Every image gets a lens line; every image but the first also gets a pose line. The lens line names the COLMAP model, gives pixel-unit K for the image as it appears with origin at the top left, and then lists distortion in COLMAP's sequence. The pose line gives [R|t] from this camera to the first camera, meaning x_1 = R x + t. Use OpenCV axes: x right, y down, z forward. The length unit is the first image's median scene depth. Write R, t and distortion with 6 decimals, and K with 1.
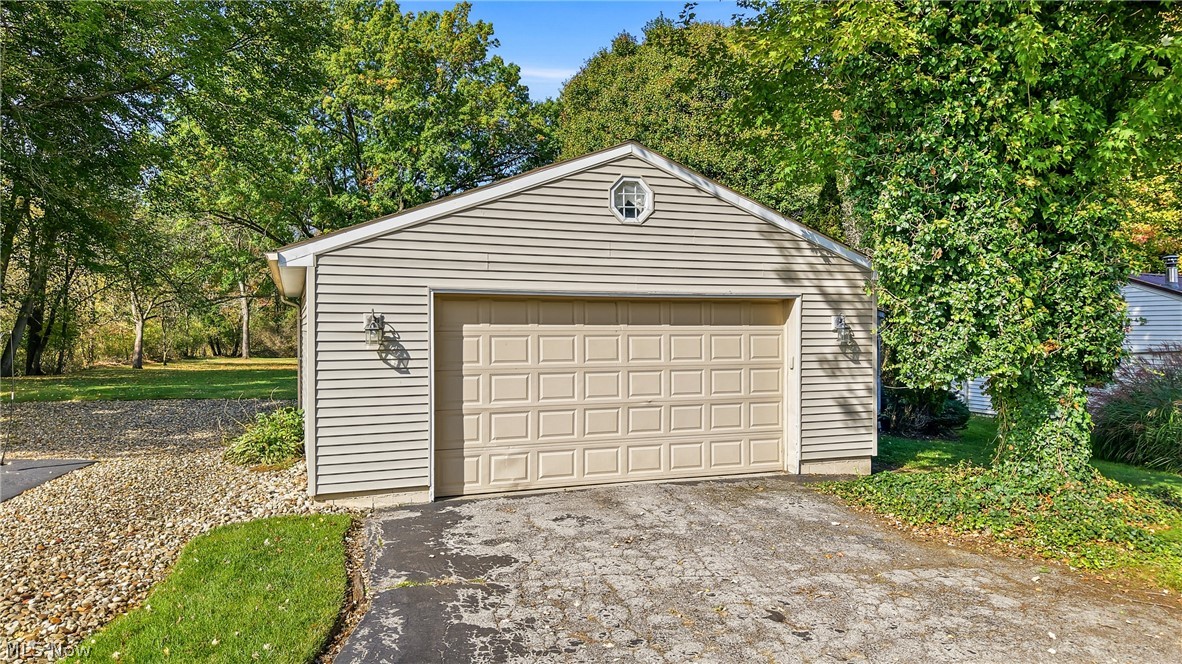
lens RADIAL K [[788.3, 0, 591.0], [0, 788.3, 332.0], [0, 0, 1]] dist [0.025191, -0.027968]
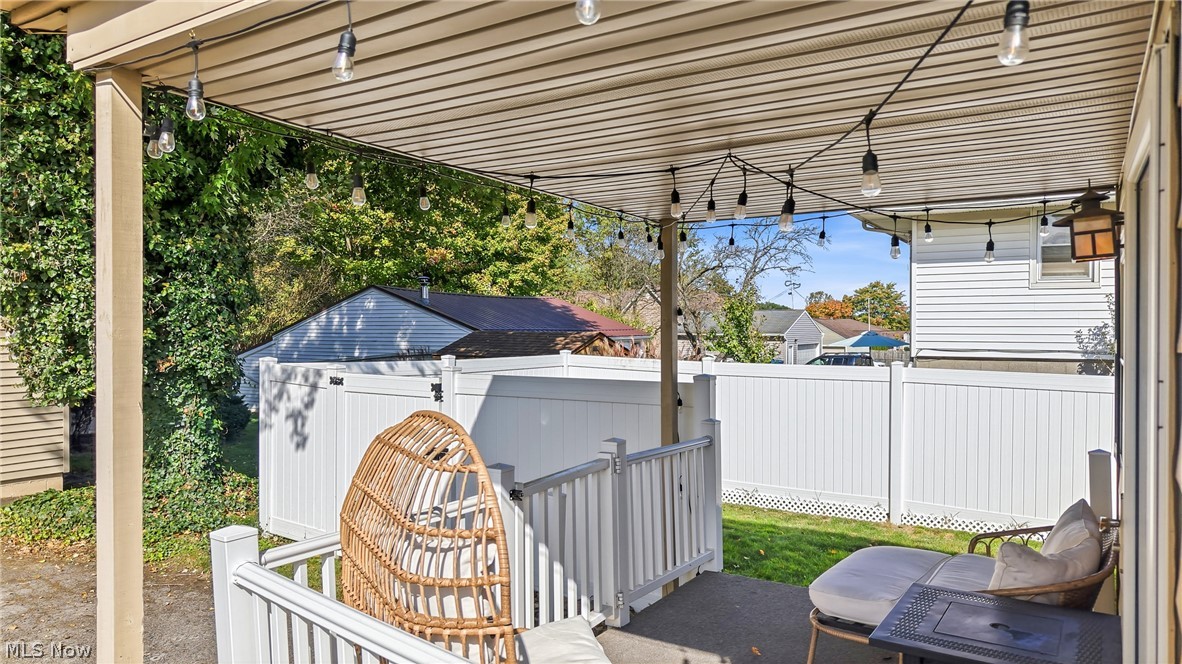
lens RADIAL K [[788.3, 0, 591.0], [0, 788.3, 332.0], [0, 0, 1]] dist [0.025191, -0.027968]
pose [[0.781473, -0.000714, 0.623939, 0.425341], [-0.001095, 0.999996, 0.002515, -0.035151], [-0.623938, -0.002649, 0.781469, -0.290546]]
